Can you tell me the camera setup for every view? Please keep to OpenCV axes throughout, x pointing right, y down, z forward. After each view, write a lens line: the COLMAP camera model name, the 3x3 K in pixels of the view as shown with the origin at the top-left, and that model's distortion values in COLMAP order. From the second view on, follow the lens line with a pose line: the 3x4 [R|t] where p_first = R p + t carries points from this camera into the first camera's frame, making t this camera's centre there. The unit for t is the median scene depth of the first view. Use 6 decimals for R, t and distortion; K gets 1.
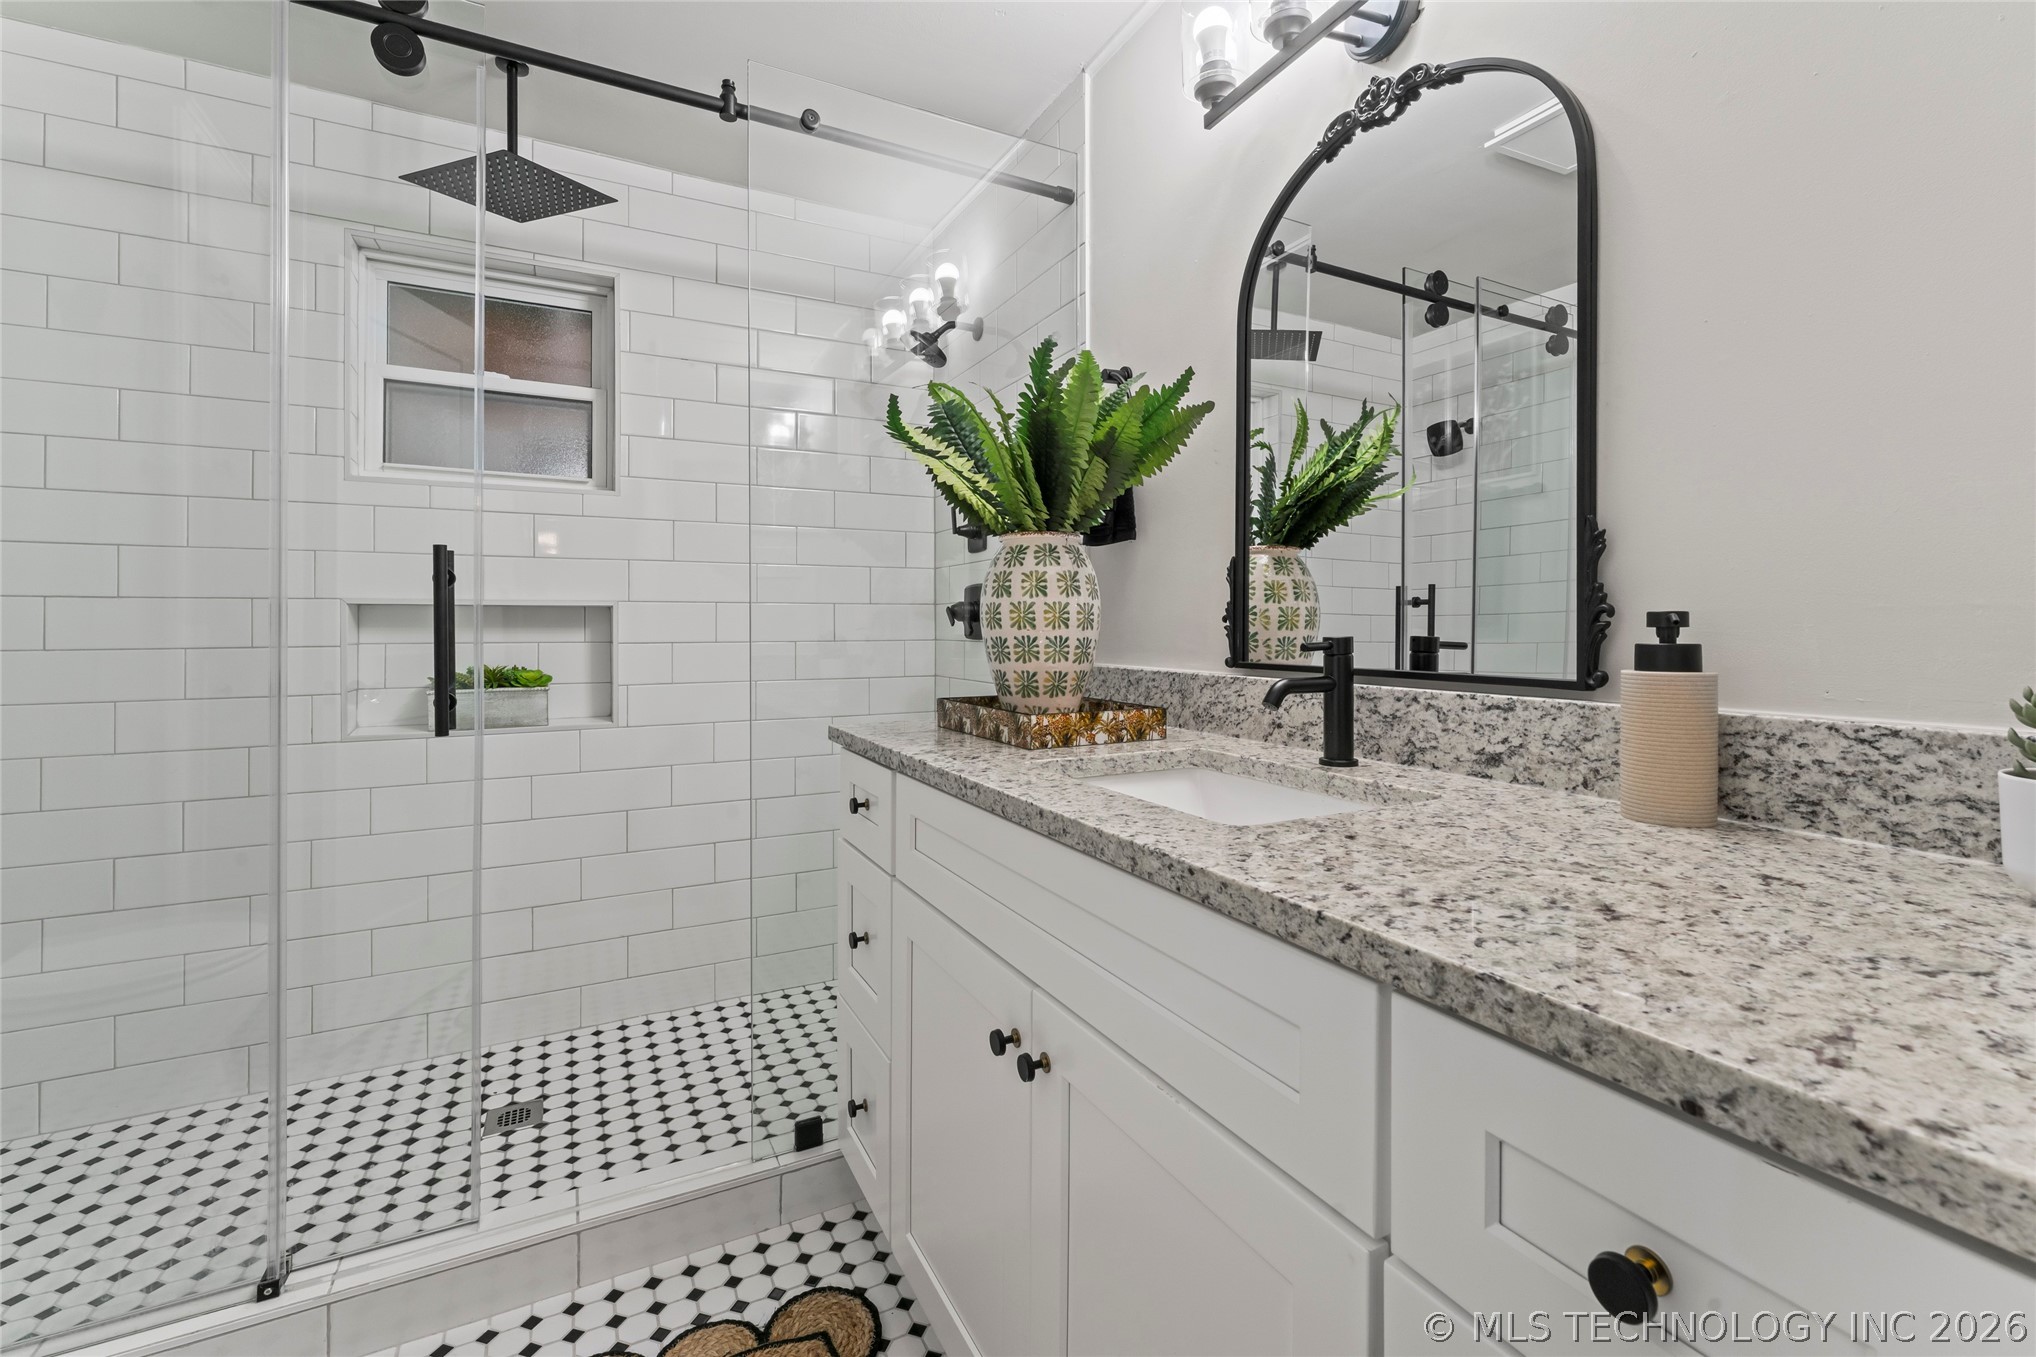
lens RADIAL K [[880.6, 0, 1013.9], [0, 880.6, 621.1], [0, 0, 1]] dist [-0.003744, 0.000841]
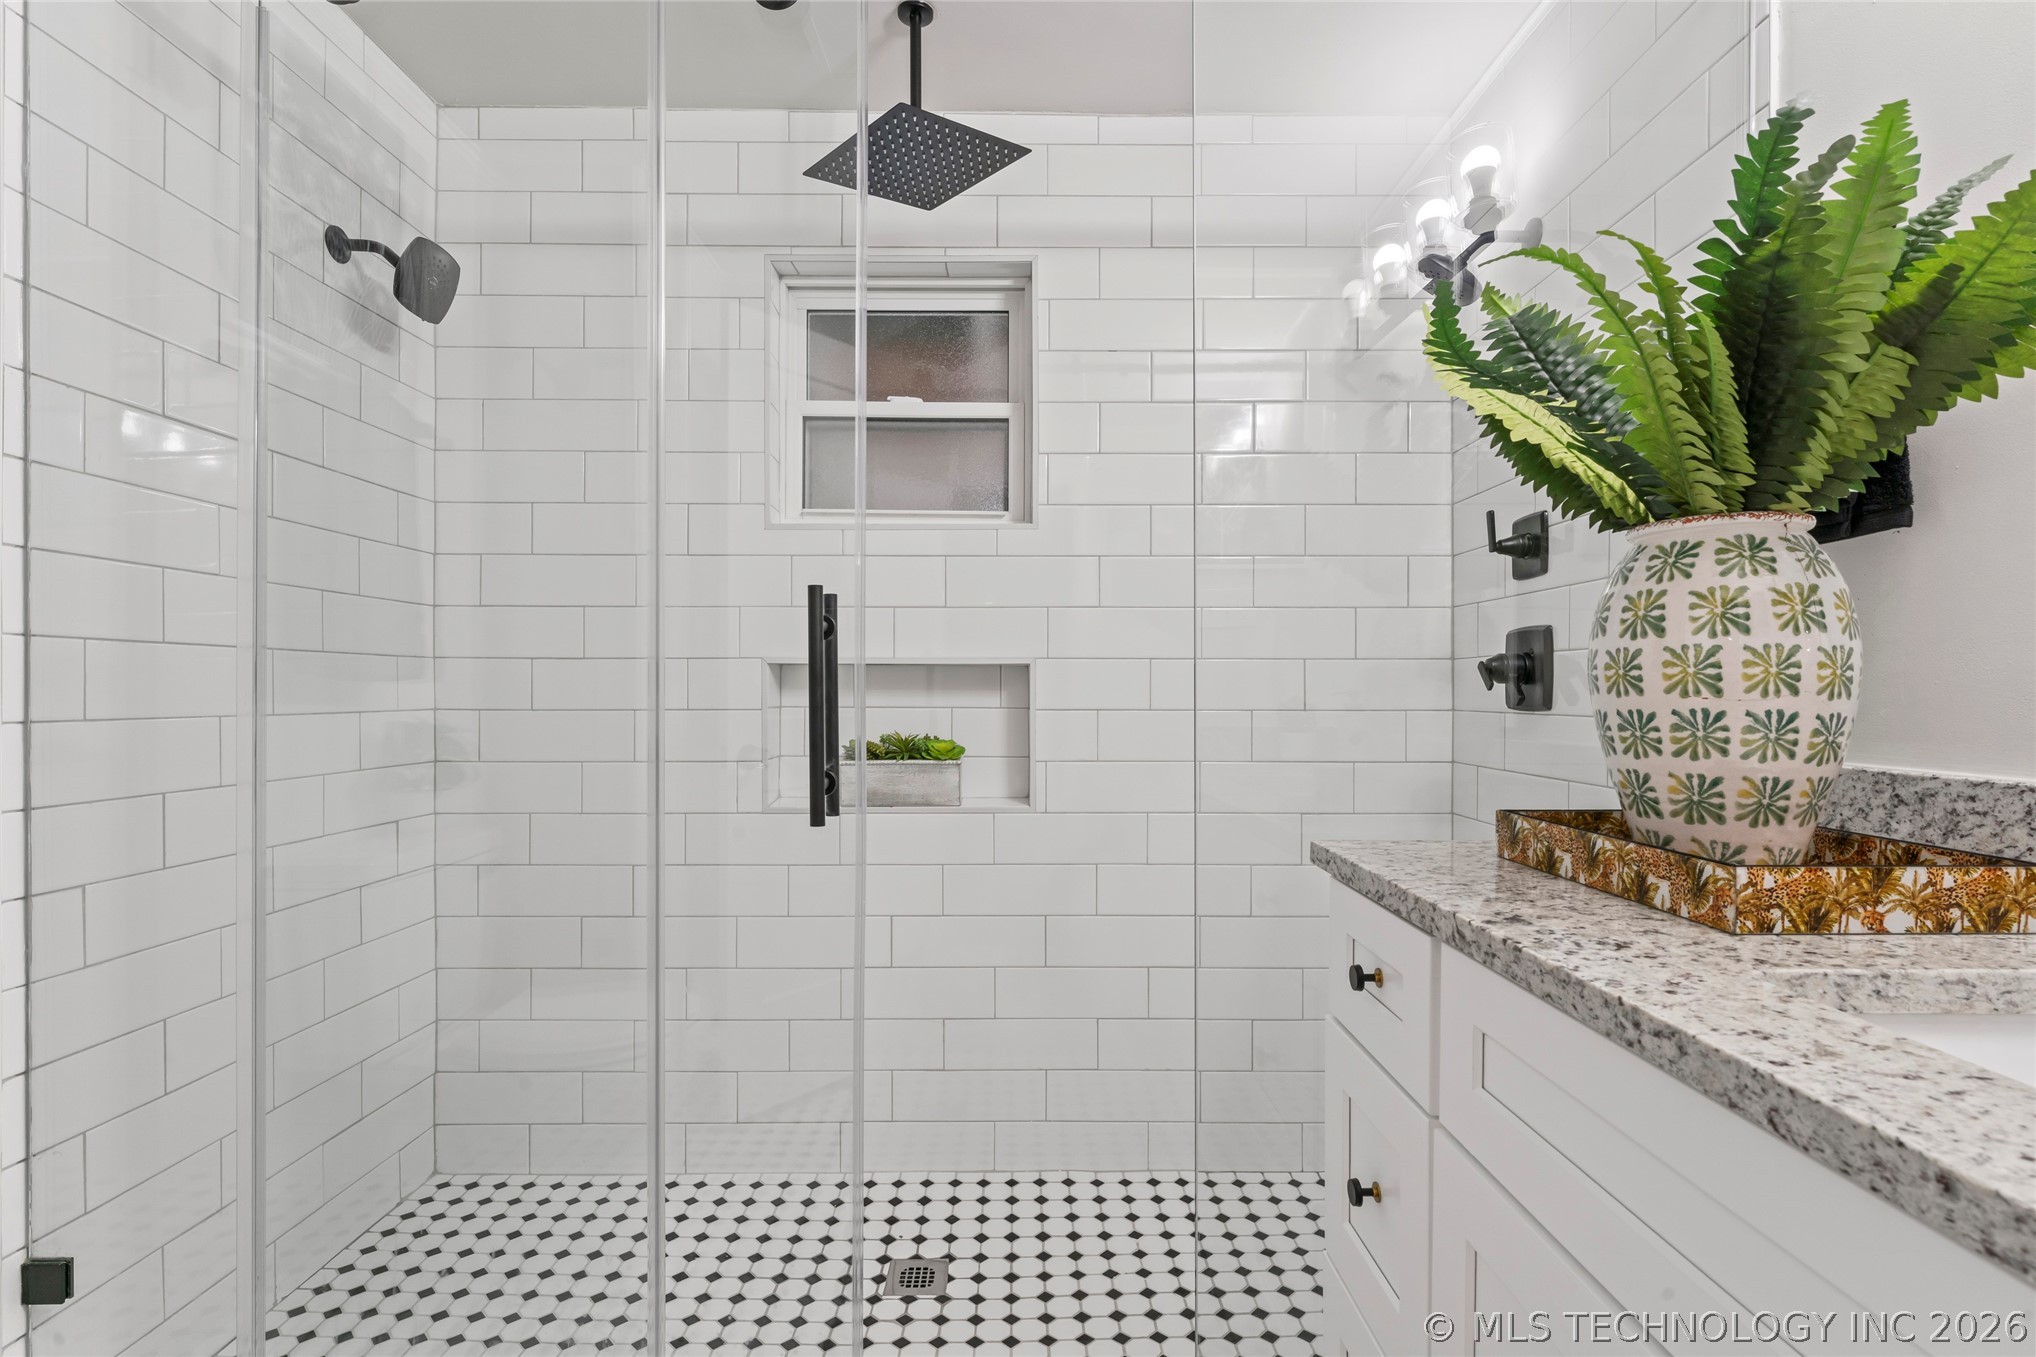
lens RADIAL K [[1000.0, 0, 1018.2], [0, 1000.0, 682.2], [0, 0, 1]] dist [-0.009058, 0.000936]
pose [[0.894907, 0.000508, -0.446252, -0.064962], [-0.001428, 0.999997, -0.001724, 0.001523], [0.446250, 0.002180, 0.894906, 0.207293]]
